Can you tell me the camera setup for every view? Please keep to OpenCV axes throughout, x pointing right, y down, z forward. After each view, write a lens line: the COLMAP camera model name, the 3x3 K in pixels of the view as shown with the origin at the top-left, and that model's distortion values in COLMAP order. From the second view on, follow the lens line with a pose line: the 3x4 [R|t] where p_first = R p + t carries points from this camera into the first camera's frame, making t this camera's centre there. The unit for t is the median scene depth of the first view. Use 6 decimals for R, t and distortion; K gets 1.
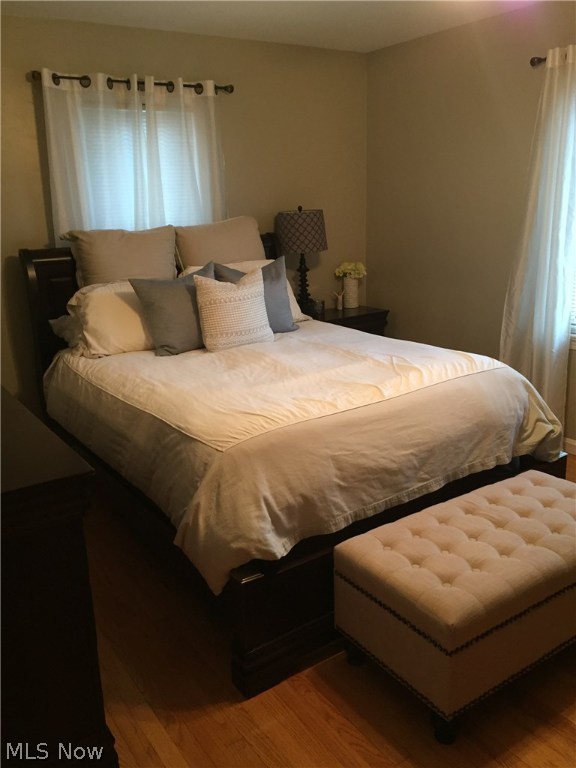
lens RADIAL K [[651.1, 0, 286.9], [0, 651.1, 386.8], [0, 0, 1]] dist [0.062647, -0.079835]
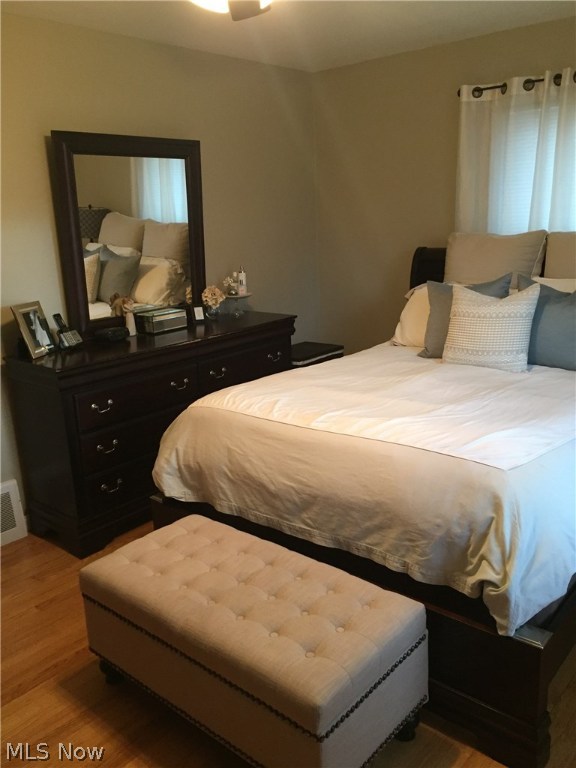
lens RADIAL K [[651.1, 0, 285.7], [0, 651.1, 383.1], [0, 0, 1]] dist [0.062647, -0.079835]
pose [[0.265983, 0.260973, -0.927980, 1.027159], [-0.235314, 0.951112, 0.200031, -0.230026], [0.934816, 0.165162, 0.314390, 0.660081]]
